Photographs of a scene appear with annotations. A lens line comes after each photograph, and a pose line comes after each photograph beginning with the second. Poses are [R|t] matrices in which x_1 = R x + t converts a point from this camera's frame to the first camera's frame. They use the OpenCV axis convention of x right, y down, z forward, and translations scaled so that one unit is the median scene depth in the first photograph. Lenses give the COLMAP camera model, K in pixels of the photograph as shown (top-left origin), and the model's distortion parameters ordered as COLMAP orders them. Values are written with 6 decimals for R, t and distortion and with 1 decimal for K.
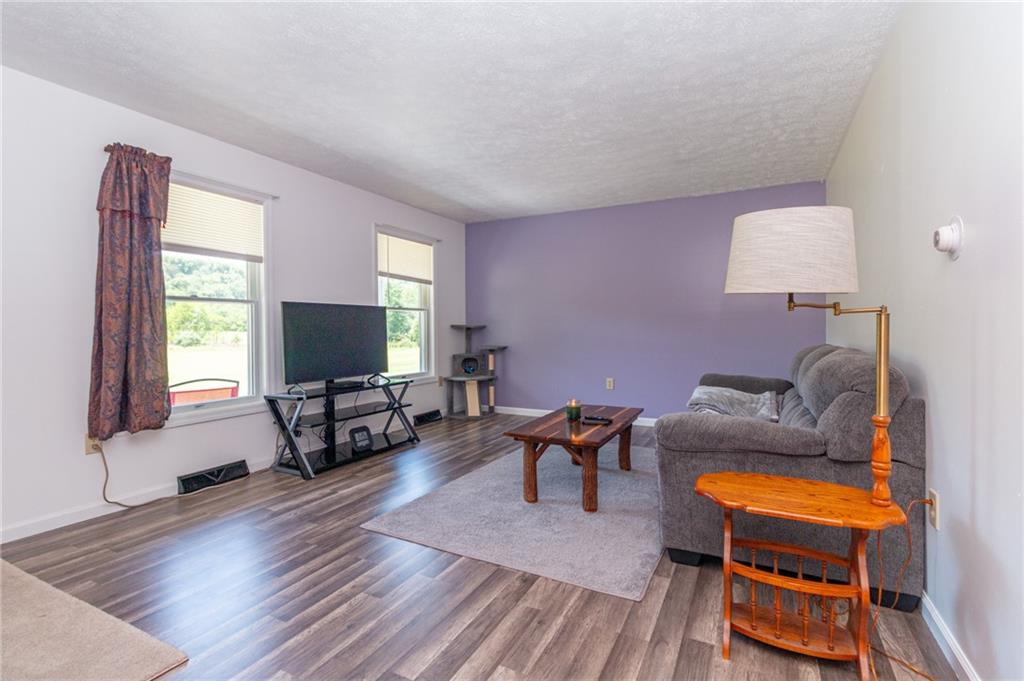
lens RADIAL K [[473.2, 0, 512.0], [0, 473.2, 337.4], [0, 0, 1]] dist [0.000544, 0.000309]
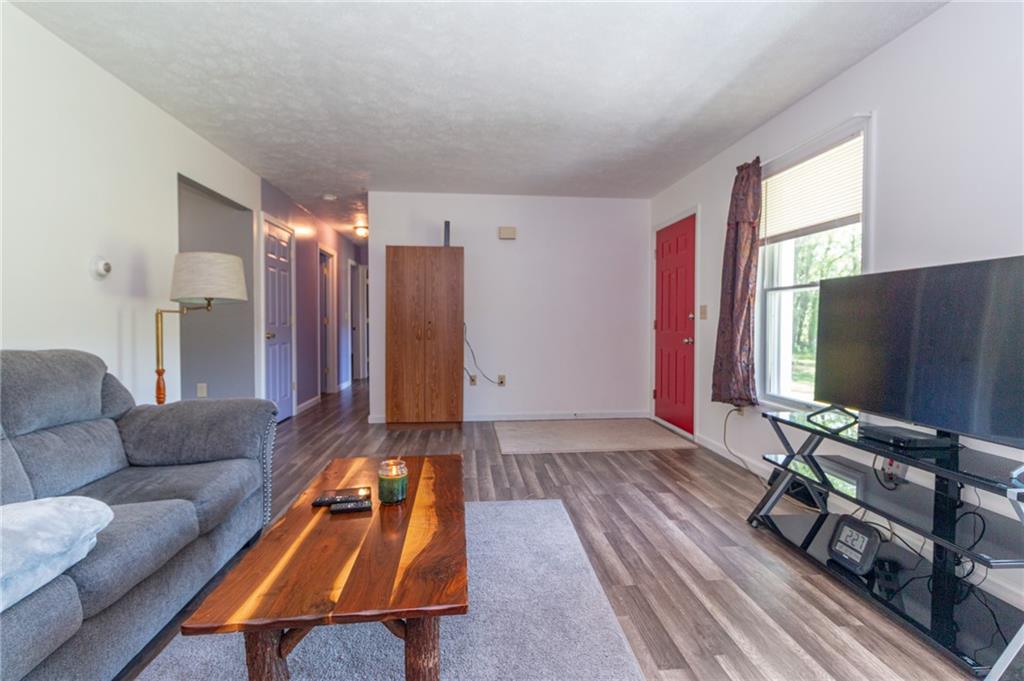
lens RADIAL K [[473.2, 0, 512.0], [0, 473.2, 337.4], [0, 0, 1]] dist [0.000544, 0.000309]
pose [[-0.833328, 0.026563, -0.552141, 0.304522], [-0.005256, 0.998419, 0.055965, -0.032489], [0.552754, 0.049539, -0.831871, 1.507966]]
